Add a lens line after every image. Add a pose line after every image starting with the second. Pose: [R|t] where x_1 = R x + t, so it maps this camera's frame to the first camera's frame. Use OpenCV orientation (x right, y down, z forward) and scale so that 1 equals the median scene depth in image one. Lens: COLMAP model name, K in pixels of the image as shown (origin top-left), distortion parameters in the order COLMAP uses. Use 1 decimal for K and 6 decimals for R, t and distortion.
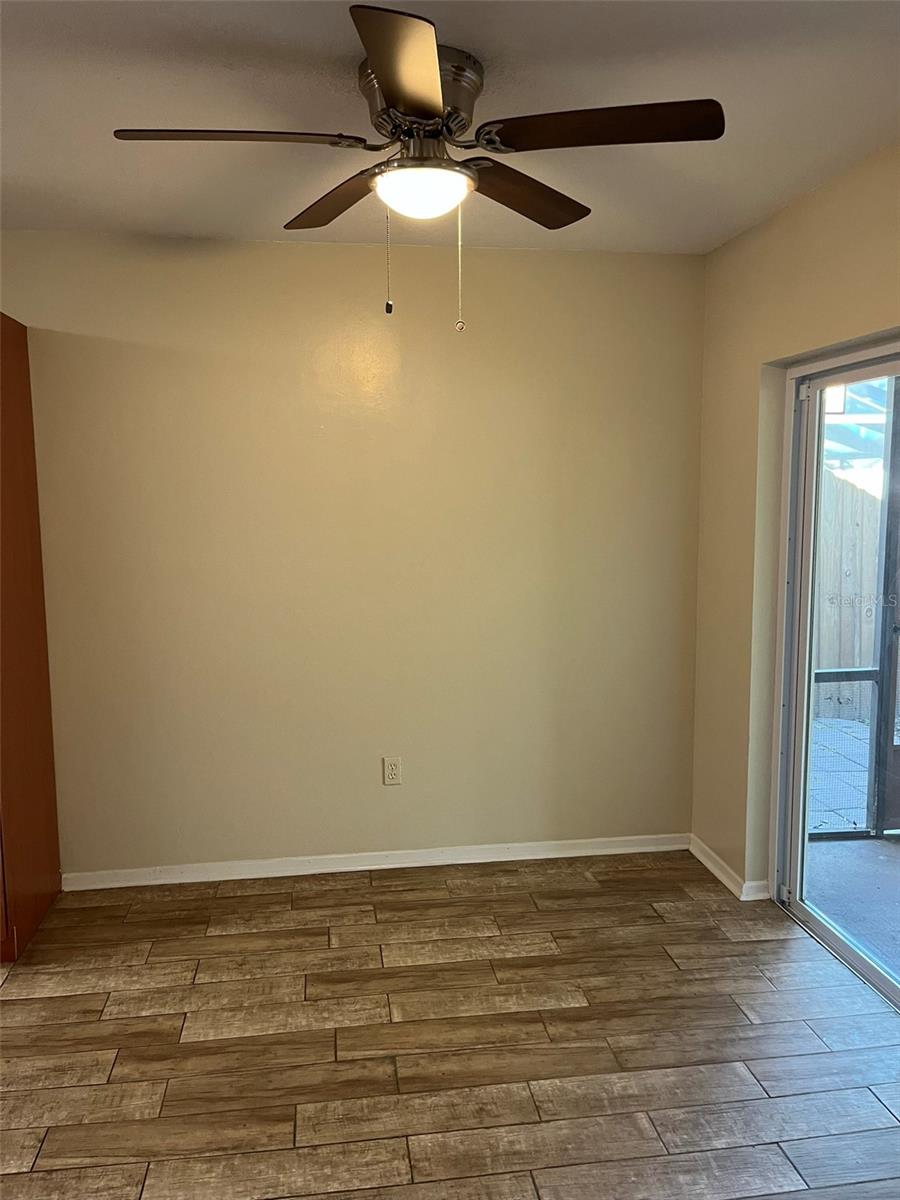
lens RADIAL K [[905.7, 0, 453.8], [0, 905.7, 603.5], [0, 0, 1]] dist [0.063613, -0.087155]
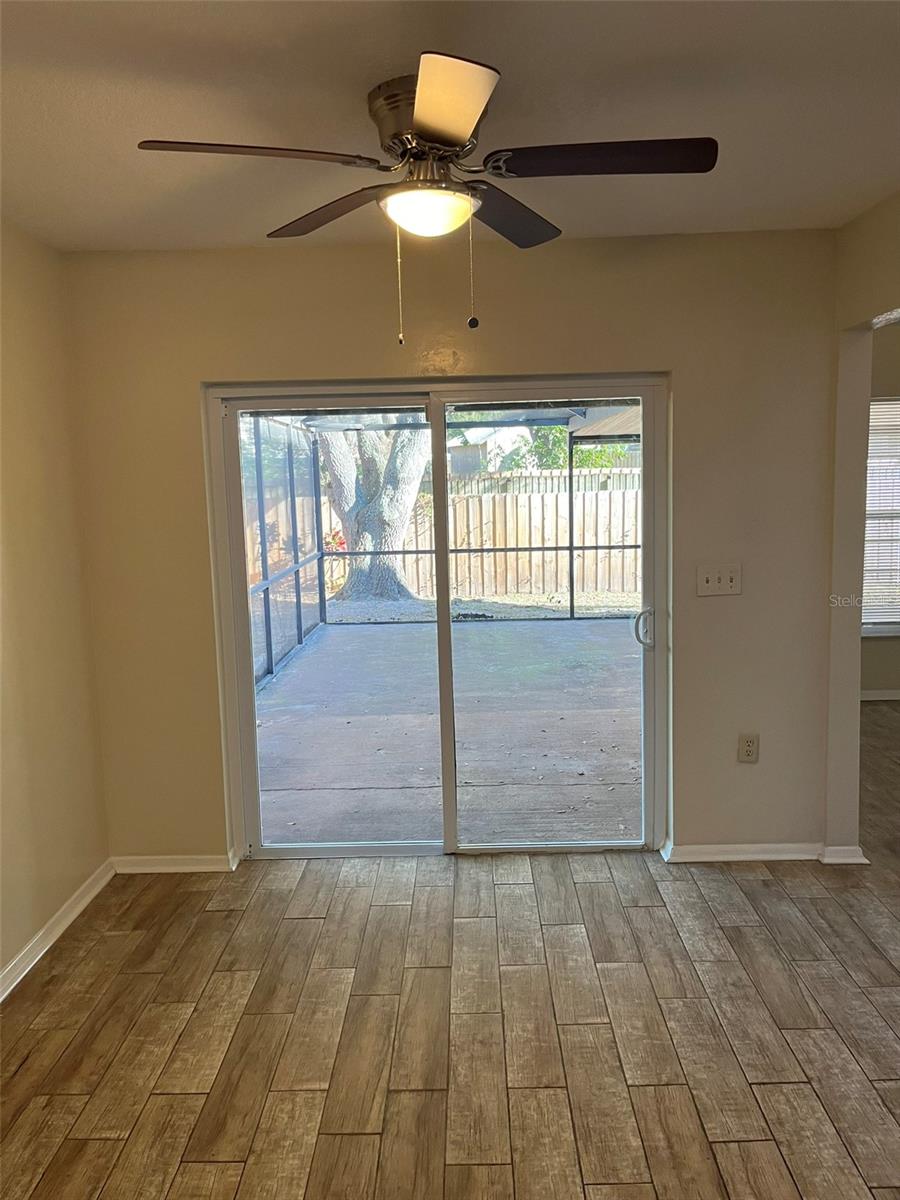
lens RADIAL K [[905.7, 0, 451.0], [0, 905.7, 600.5], [0, 0, 1]] dist [0.063613, -0.087155]
pose [[0.152410, -0.124846, 0.980400, -0.813167], [0.142686, 0.984376, 0.103171, -0.084363], [-0.977963, 0.124165, 0.167843, 0.625913]]
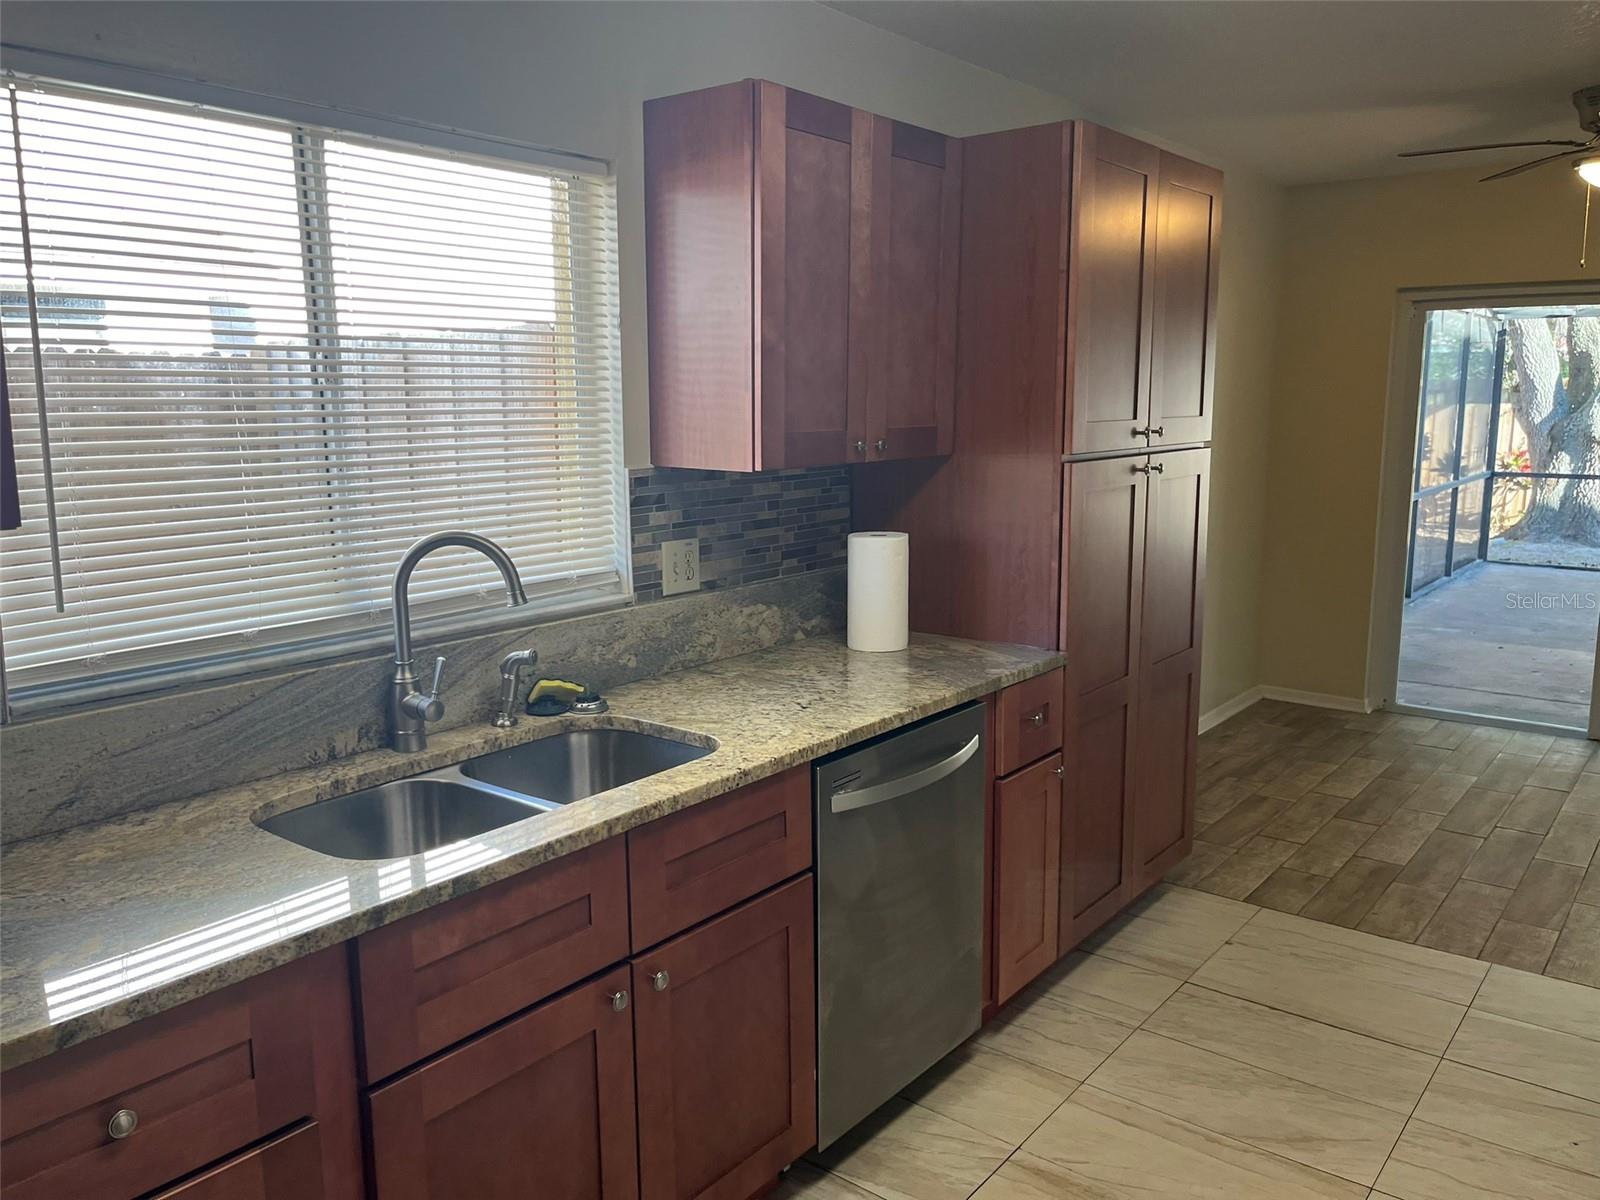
lens RADIAL K [[1207.5, 0, 777.5], [0, 1207.5, 608.0], [0, 0, 1]] dist [0.063613, -0.087155]
pose [[0.734371, -0.112364, 0.669383, -1.689867], [0.084331, 0.993665, 0.074280, -0.020227], [-0.673489, 0.001901, 0.739195, 0.358651]]
